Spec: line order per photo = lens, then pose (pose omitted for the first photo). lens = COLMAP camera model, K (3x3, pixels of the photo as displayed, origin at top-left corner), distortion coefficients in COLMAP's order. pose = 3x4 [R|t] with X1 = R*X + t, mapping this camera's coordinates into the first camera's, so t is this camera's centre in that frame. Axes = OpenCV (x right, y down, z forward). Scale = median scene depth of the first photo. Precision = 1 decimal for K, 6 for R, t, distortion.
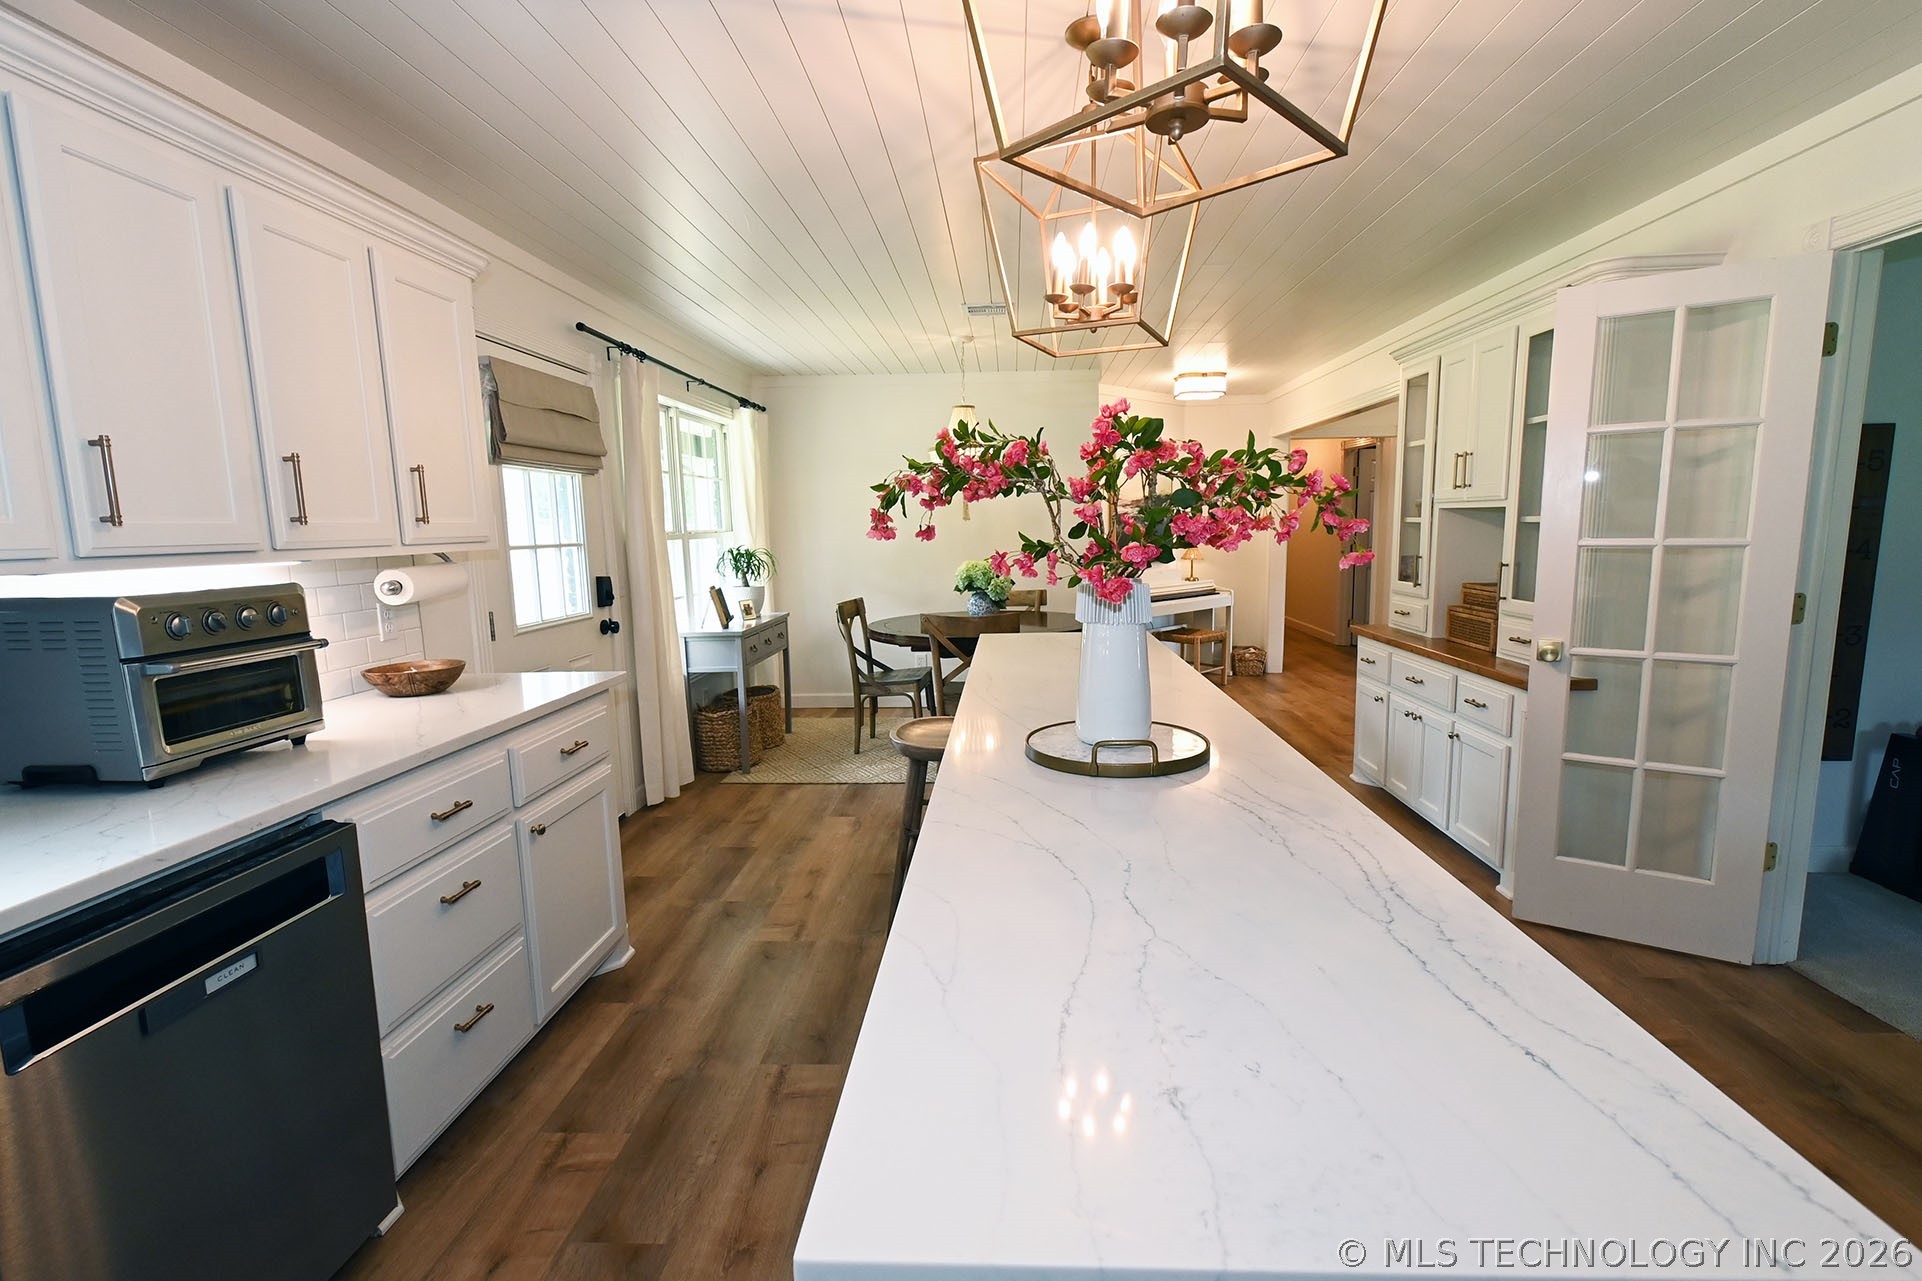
lens RADIAL K [[854.8, 0, 972.0], [0, 854.8, 641.0], [0, 0, 1]] dist [0.003568, -0.000683]
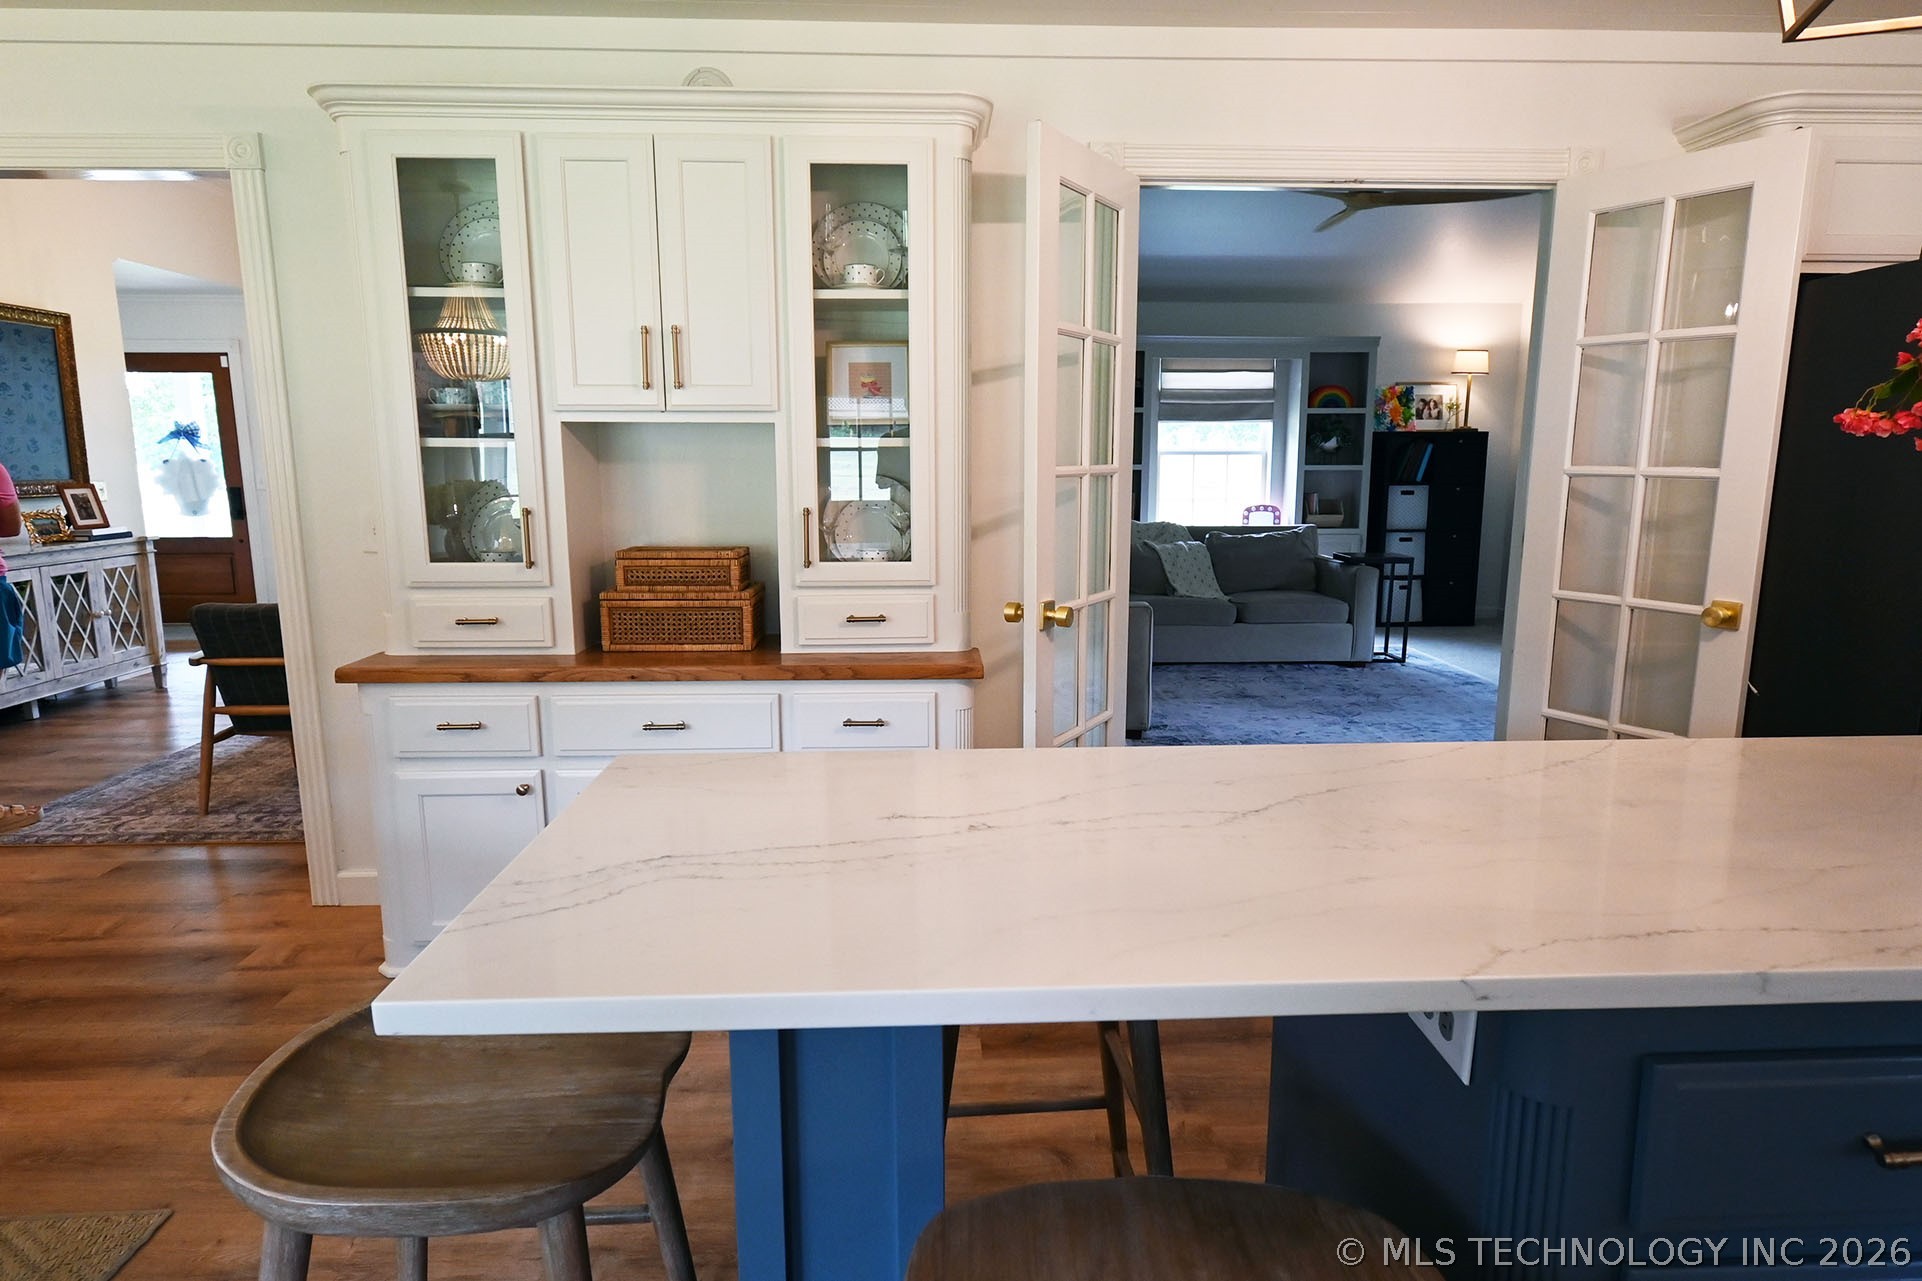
lens RADIAL K [[1107.0, 0, 971.7], [0, 1107.0, 640.7], [0, 0, 1]] dist [0.001769, 0.000139]
pose [[-0.088173, -0.152269, 0.984398, -0.342132], [0.141397, 0.976327, 0.163685, -0.162769], [-0.986018, 0.153624, -0.064555, 1.352262]]
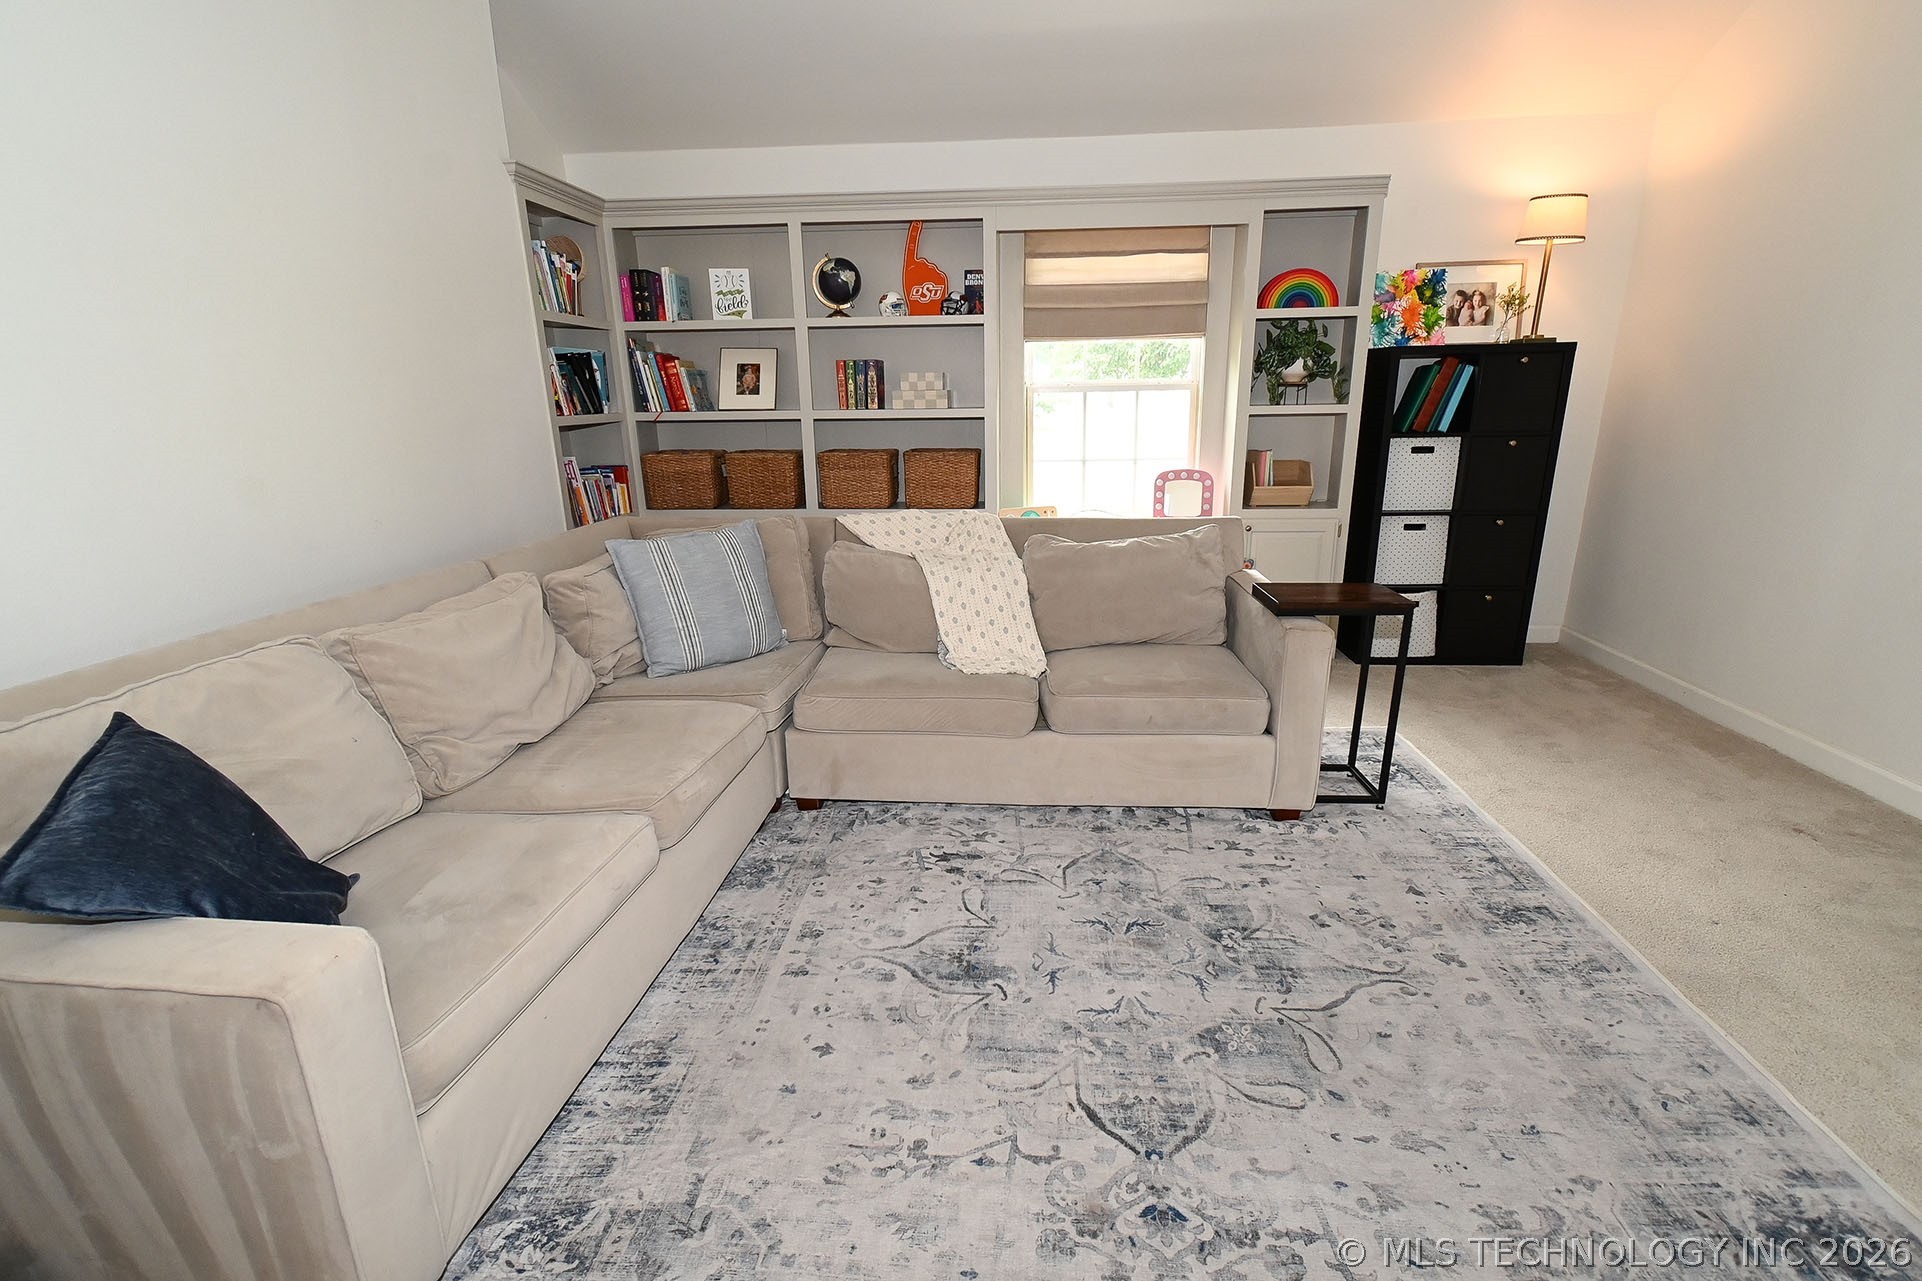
lens RADIAL K [[854.8, 0, 972.0], [0, 854.8, 641.0], [0, 0, 1]] dist [0.003568, -0.000683]
pose [[0.030387, -0.263954, 0.964056, 1.423660], [0.154096, 0.954208, 0.256401, -0.051826], [-0.987589, 0.140766, 0.069669, 0.448850]]
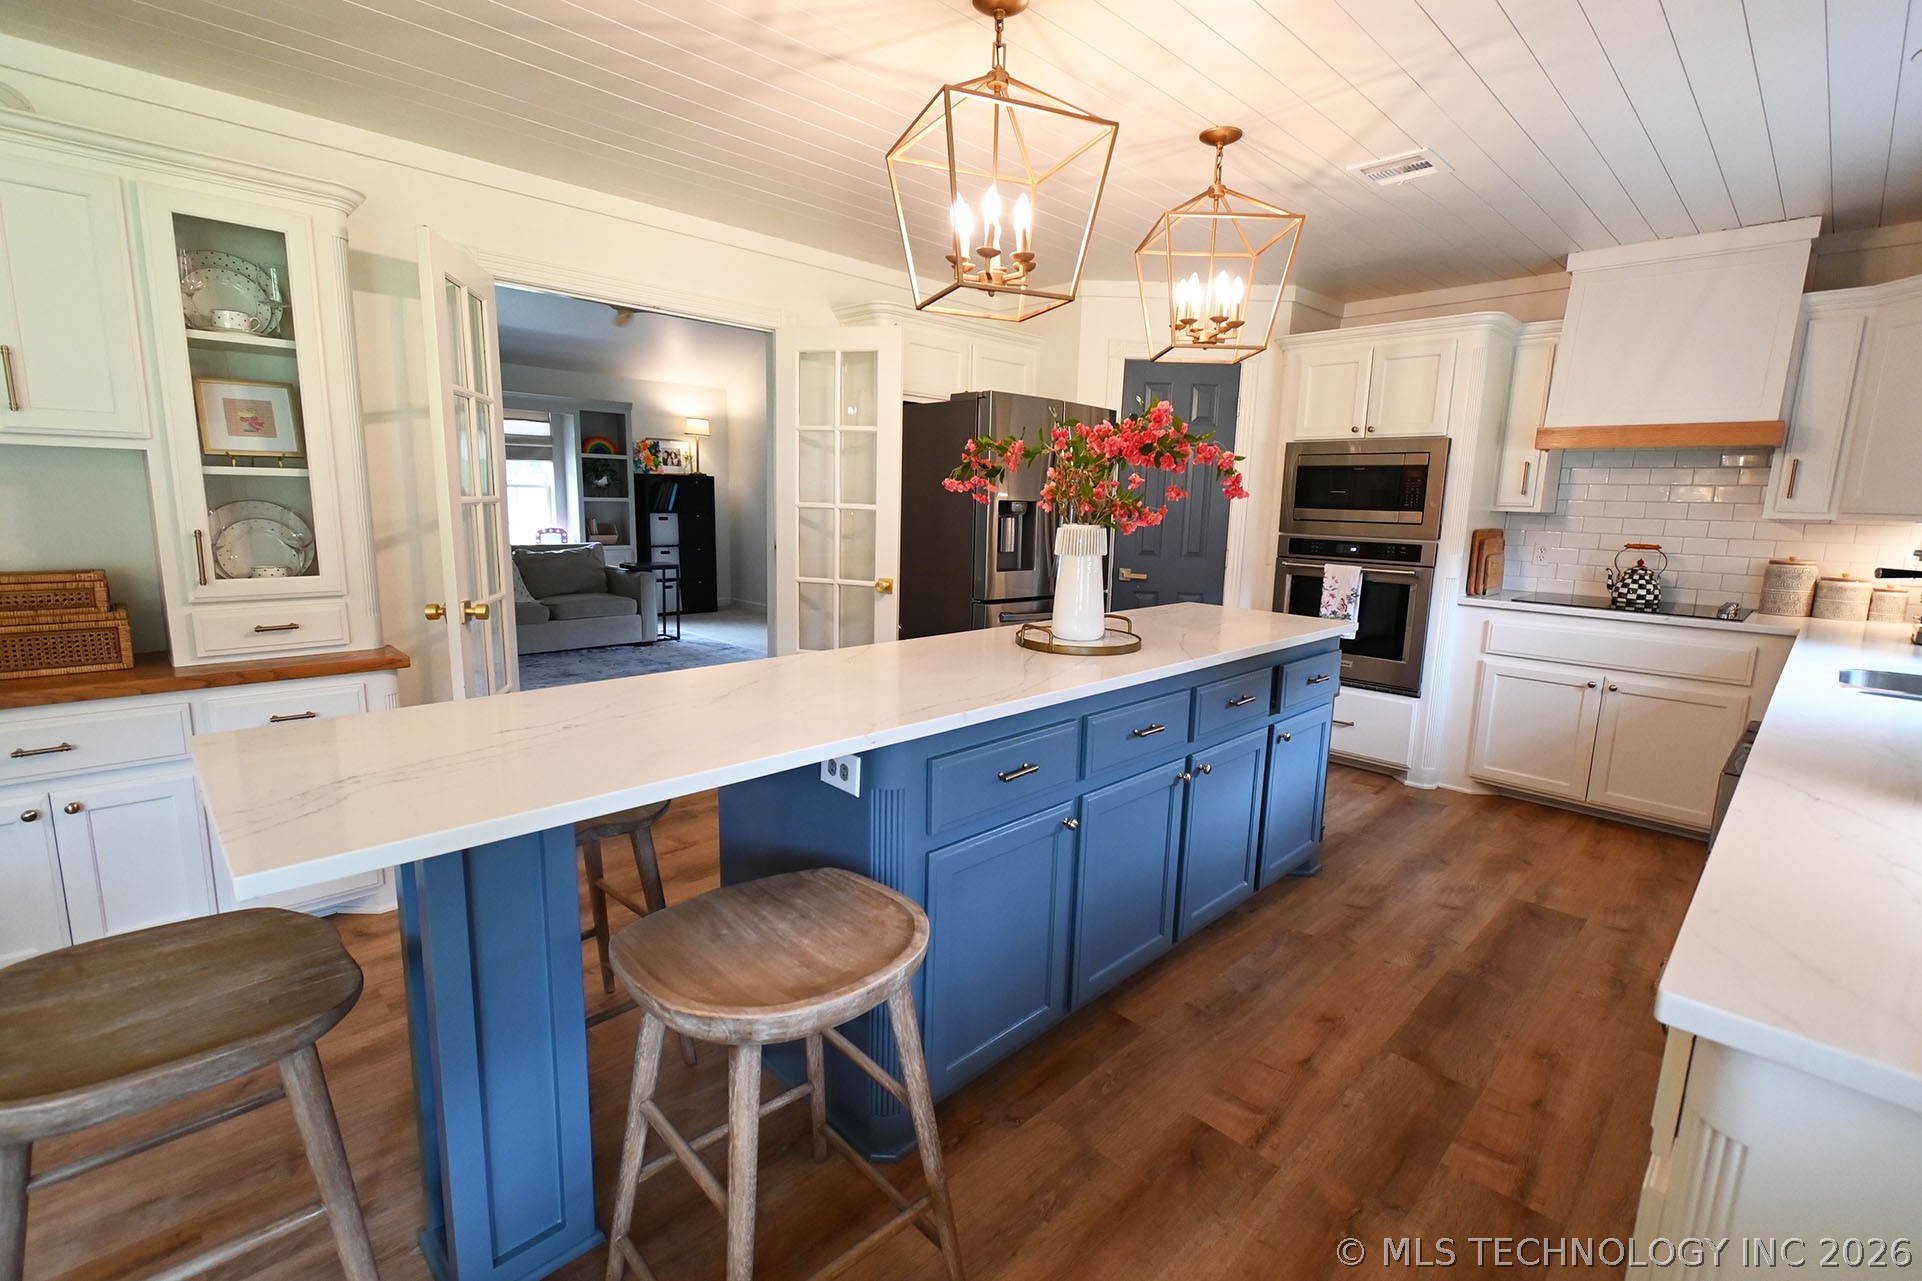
lens RADIAL K [[854.8, 0, 972.0], [0, 854.8, 641.0], [0, 0, 1]] dist [0.003568, -0.000683]
pose [[-0.741049, -0.115976, 0.661359, -0.484402], [0.079622, 0.962842, 0.258060, -0.194814], [-0.666713, 0.243894, -0.704279, 1.567170]]
